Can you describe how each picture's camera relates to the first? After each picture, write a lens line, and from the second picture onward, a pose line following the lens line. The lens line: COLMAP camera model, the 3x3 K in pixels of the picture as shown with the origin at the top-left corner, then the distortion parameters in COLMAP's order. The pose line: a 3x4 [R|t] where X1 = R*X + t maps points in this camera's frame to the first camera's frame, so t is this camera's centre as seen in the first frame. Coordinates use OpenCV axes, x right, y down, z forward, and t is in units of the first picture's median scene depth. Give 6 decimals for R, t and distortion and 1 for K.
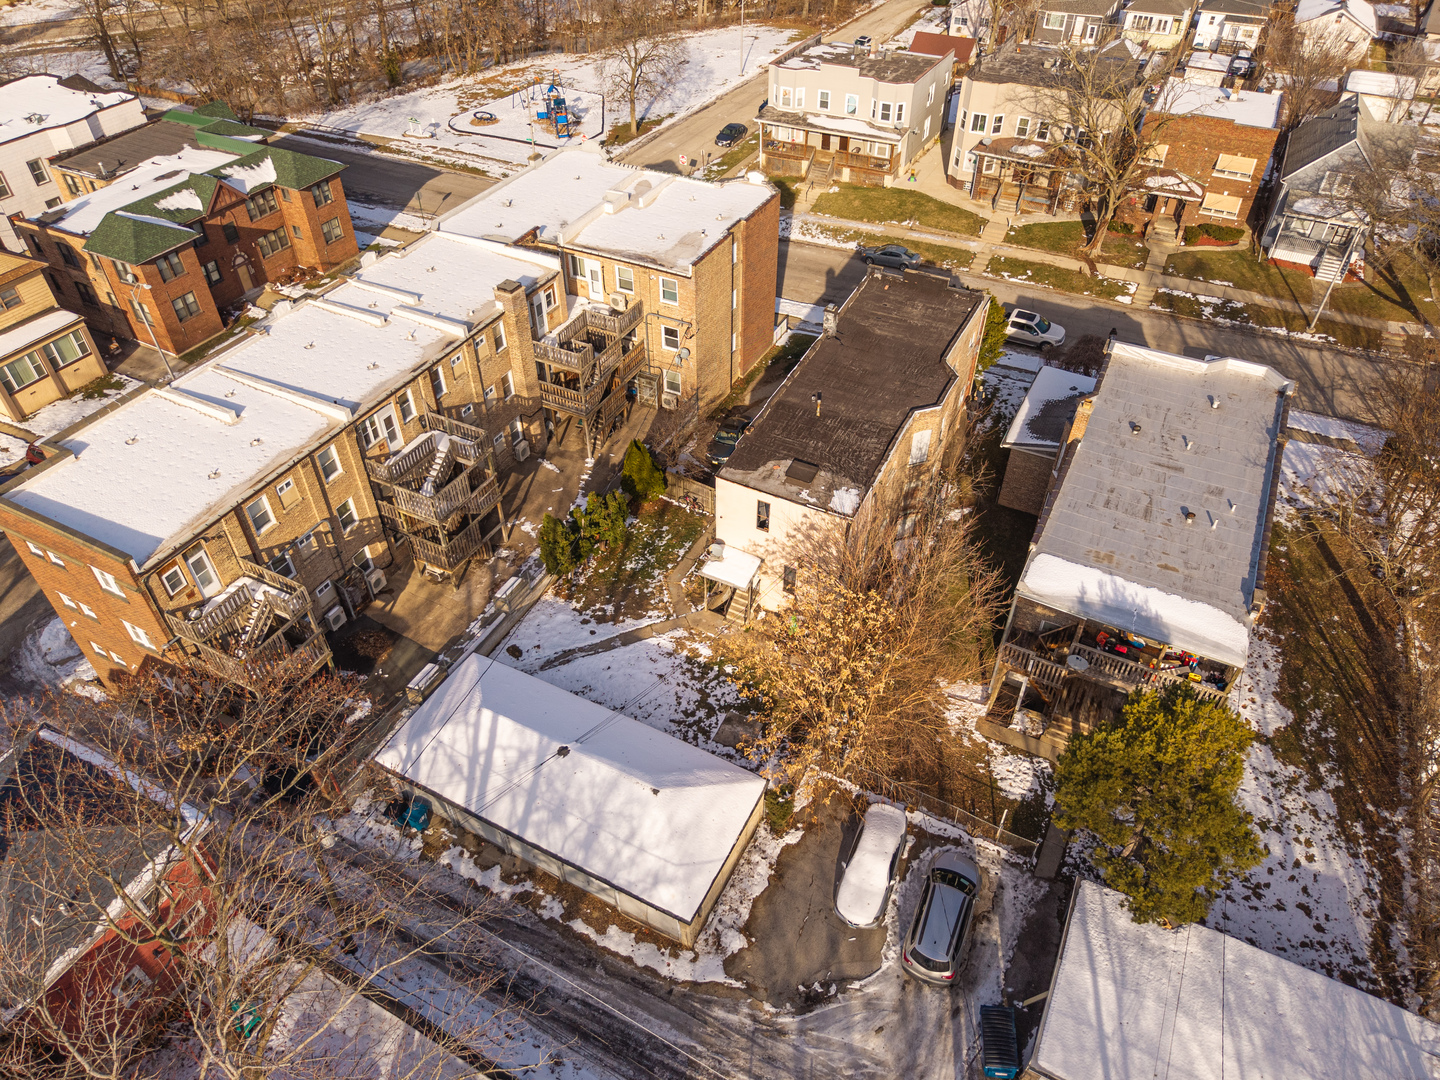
lens RADIAL K [[950.0, 0, 720.0], [0, 950.0, 540.0], [0, 0, 1]] dist [0.015291, -0.002096]
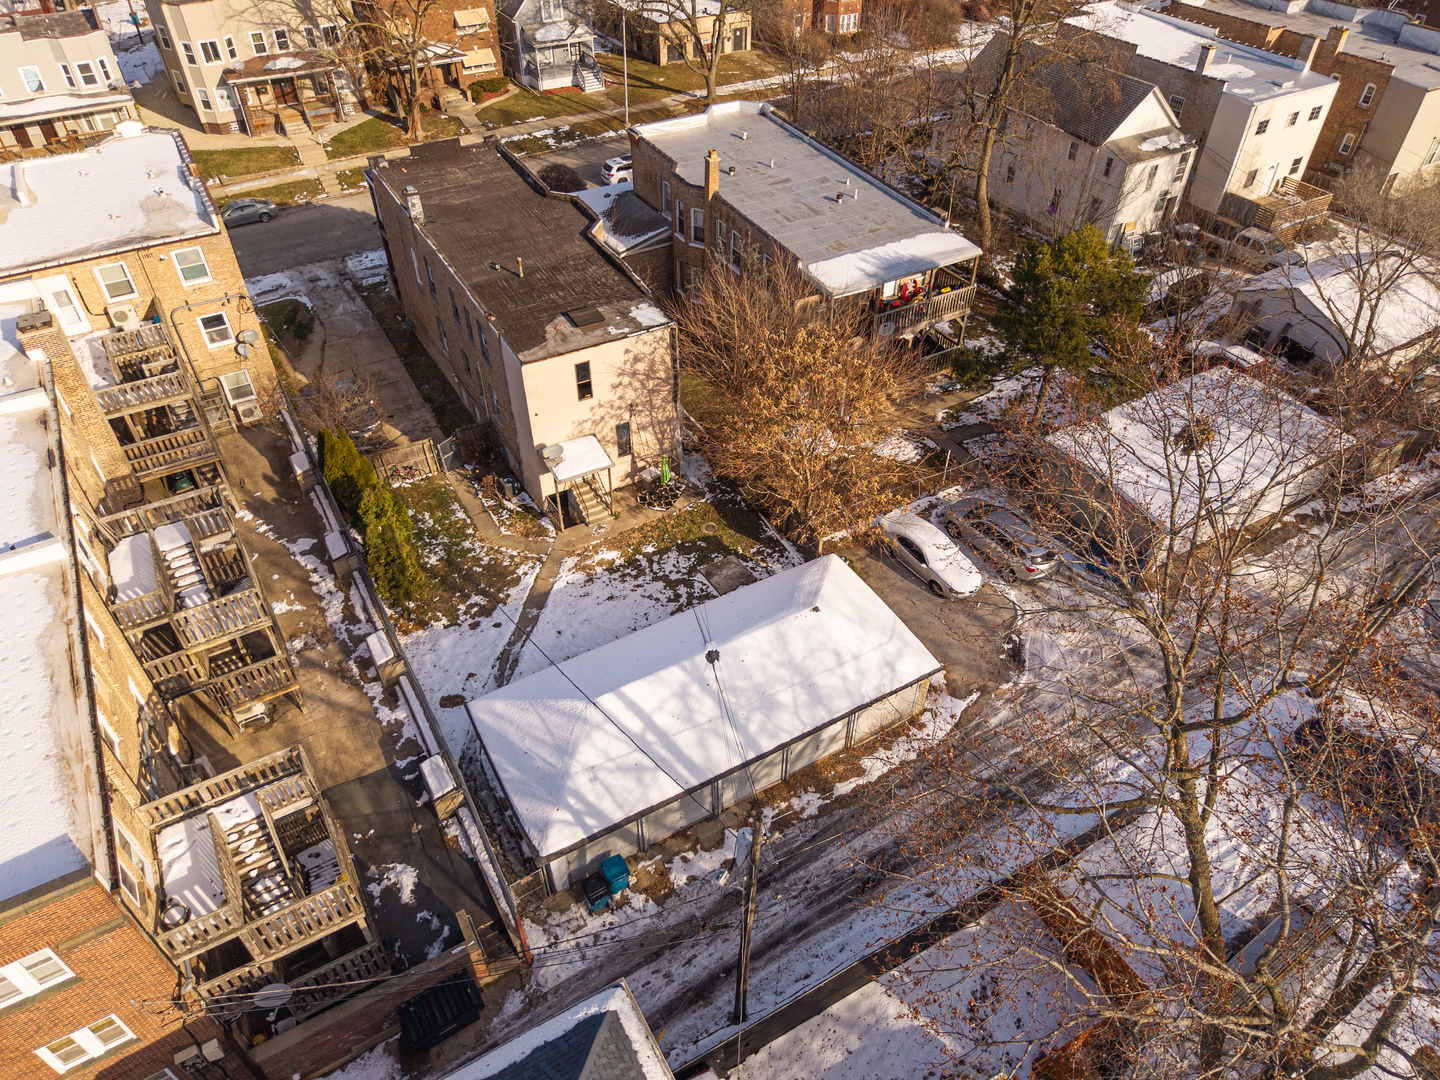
lens RADIAL K [[971.7, 0, 717.3], [0, 971.7, 540.8], [0, 0, 1]] dist [0.006534, -0.005329]
pose [[0.543666, -0.561781, 0.623562, -0.490414], [0.563480, 0.794931, 0.224890, -0.037120], [-0.622027, 0.229100, 0.748729, 0.257585]]
